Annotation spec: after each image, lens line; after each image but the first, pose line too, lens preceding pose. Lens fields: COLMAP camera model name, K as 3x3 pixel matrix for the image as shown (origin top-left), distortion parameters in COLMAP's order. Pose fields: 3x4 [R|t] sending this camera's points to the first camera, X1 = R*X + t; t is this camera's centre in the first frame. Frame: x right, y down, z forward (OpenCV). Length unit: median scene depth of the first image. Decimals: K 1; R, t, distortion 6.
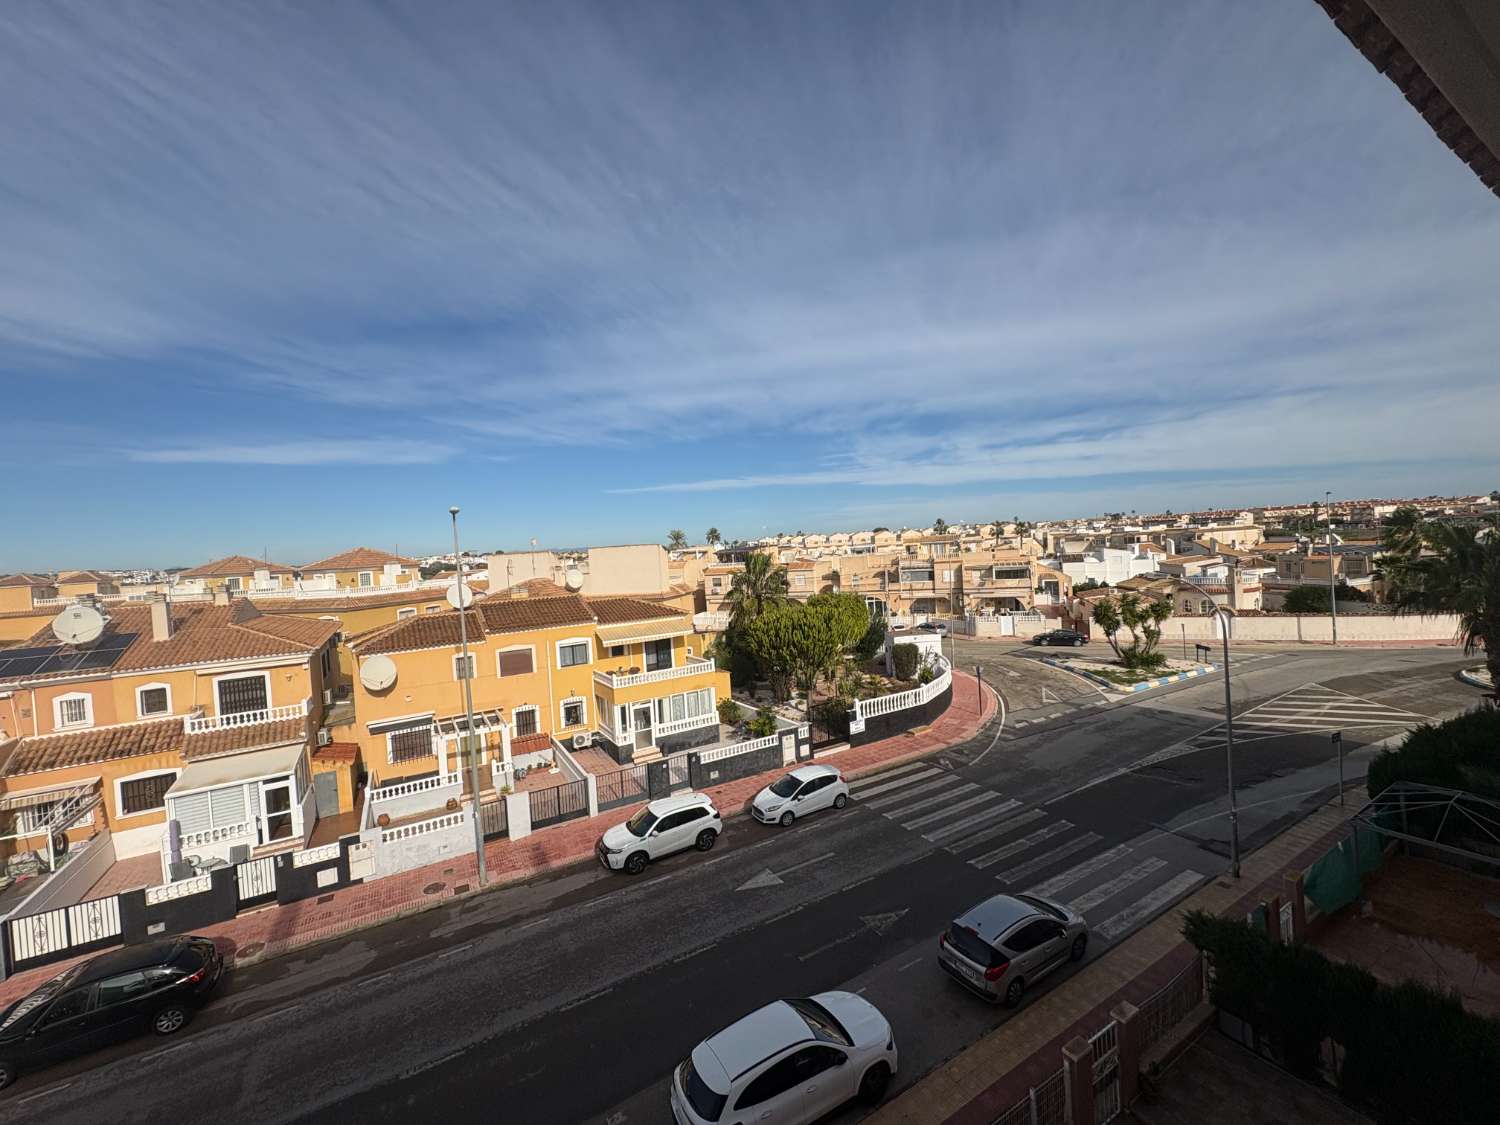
lens RADIAL K [[595.3, 0, 755.0], [0, 595.3, 558.1], [0, 0, 1]] dist [0.000728, 0.000020]
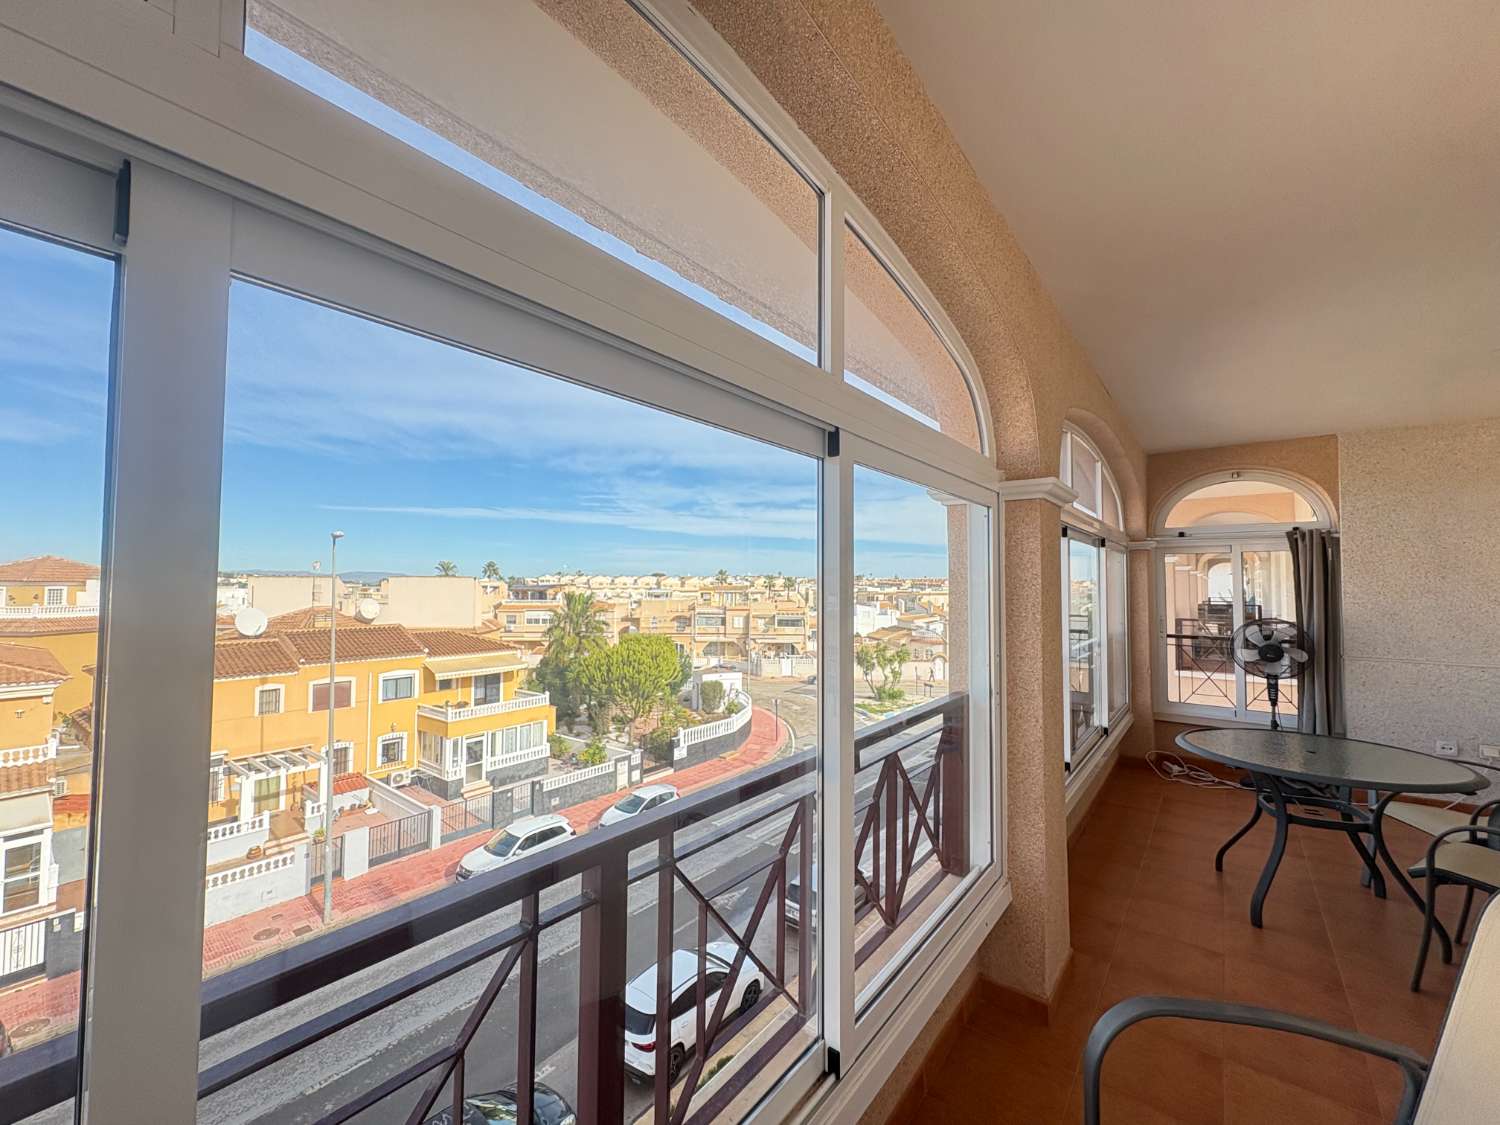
lens RADIAL K [[595.3, 0, 755.0], [0, 595.3, 558.1], [0, 0, 1]] dist [0.000728, 0.000020]
pose [[0.927600, 0.079344, 0.365052, -0.137134], [-0.052240, 0.995133, -0.083549, 0.003946], [-0.369904, 0.058430, 0.927231, -0.115922]]
